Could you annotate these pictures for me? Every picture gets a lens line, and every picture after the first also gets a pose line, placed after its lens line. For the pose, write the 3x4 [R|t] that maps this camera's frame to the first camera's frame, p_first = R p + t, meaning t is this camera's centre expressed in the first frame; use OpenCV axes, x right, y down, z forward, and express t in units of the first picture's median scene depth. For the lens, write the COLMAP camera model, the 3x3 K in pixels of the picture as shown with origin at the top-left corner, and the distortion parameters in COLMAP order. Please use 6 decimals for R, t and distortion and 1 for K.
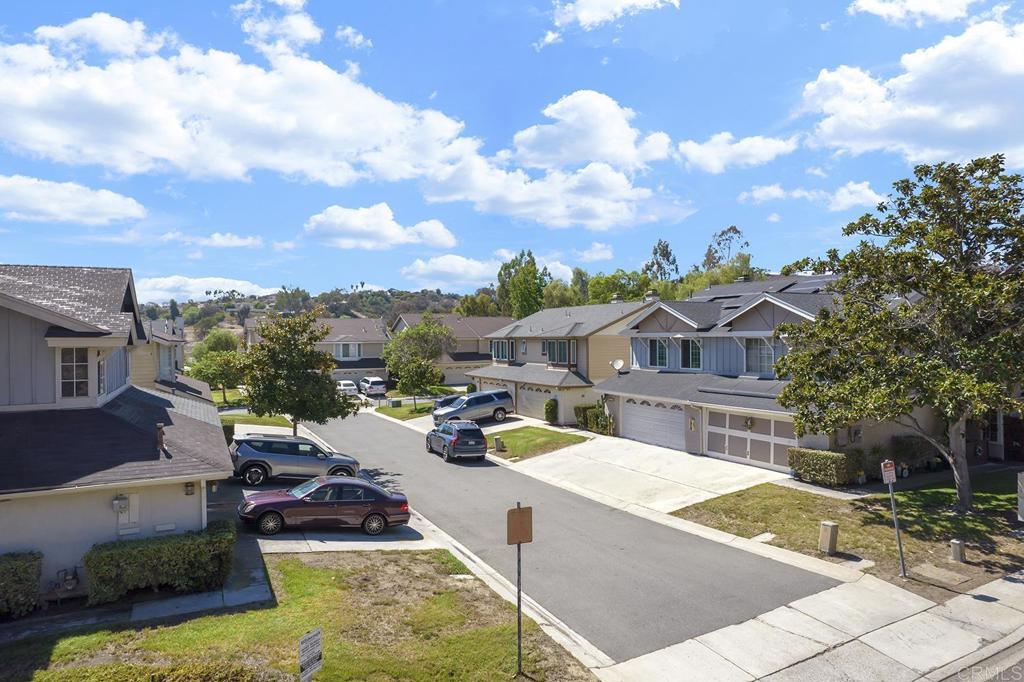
lens RADIAL K [[645.6, 0, 512.0], [0, 645.6, 341.0], [0, 0, 1]] dist [-0.002212, 0.002740]
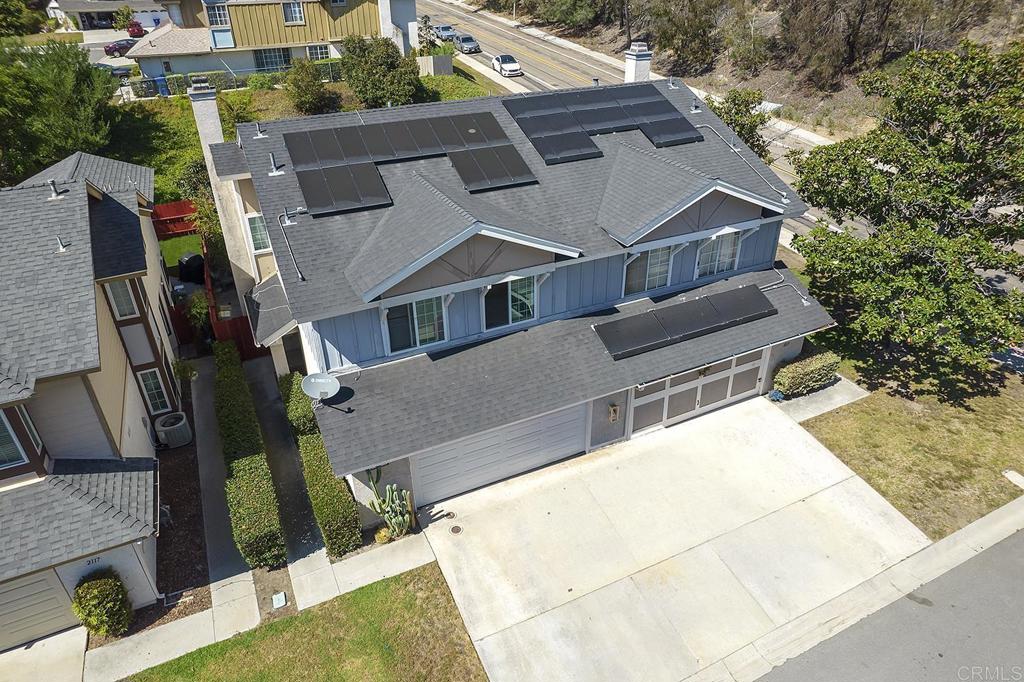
lens RADIAL K [[645.6, 0, 512.0], [0, 645.6, 341.0], [0, 0, 1]] dist [-0.002212, 0.002740]
pose [[-0.011047, -0.513156, 0.858224, -0.246713], [0.008592, 0.858196, 0.513250, -0.285991], [-0.999902, 0.013044, -0.005071, 1.305791]]
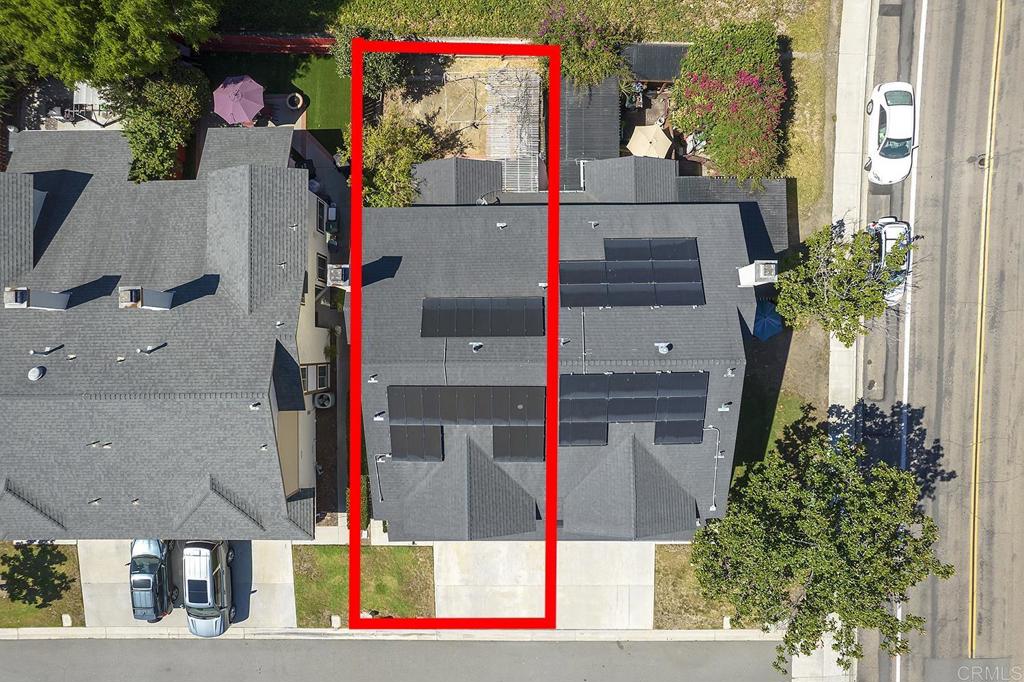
lens RADIAL K [[645.6, 0, 512.0], [0, 645.6, 341.0], [0, 0, 1]] dist [-0.002212, 0.002740]
pose [[0.411937, -0.911196, 0.005416, 0.661269], [0.000847, 0.006326, 0.999980, -1.177363], [-0.911212, -0.411924, 0.003378, 1.401739]]
